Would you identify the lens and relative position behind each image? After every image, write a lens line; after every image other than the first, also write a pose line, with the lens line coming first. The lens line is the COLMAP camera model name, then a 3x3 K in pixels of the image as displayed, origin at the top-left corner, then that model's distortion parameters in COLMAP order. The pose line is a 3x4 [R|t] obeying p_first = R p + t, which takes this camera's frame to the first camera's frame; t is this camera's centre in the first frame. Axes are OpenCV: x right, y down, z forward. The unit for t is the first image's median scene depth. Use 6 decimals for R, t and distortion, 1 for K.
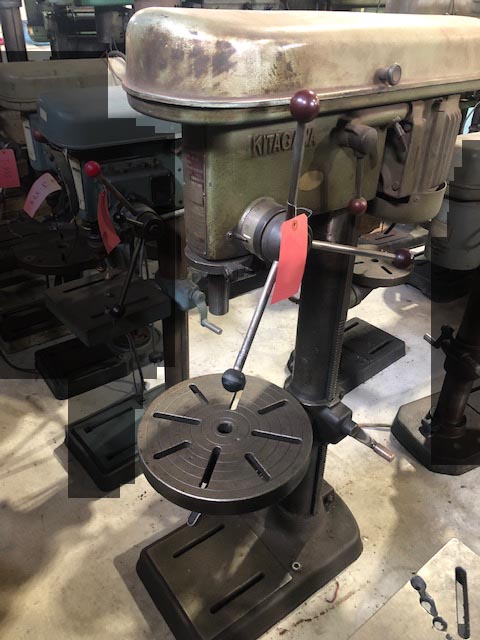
lens RADIAL K [[511.9, 0, 240.0], [0, 511.9, 320.0], [0, 0, 1]] dist [-0.001686, -0.000734]
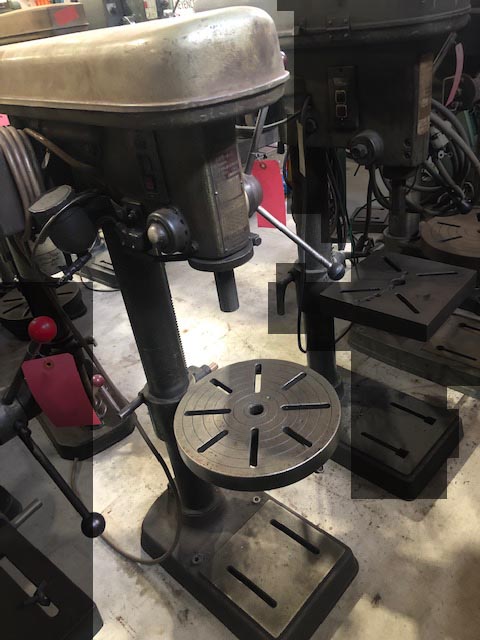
lens RADIAL K [[511.9, 0, 240.0], [0, 511.9, 320.0], [0, 0, 1]] dist [-0.001686, -0.000734]
pose [[-0.181864, -0.520266, 0.834415, -0.673058], [0.634295, 0.586353, 0.503845, -0.373768], [-0.751395, 0.620897, 0.223366, 0.573702]]
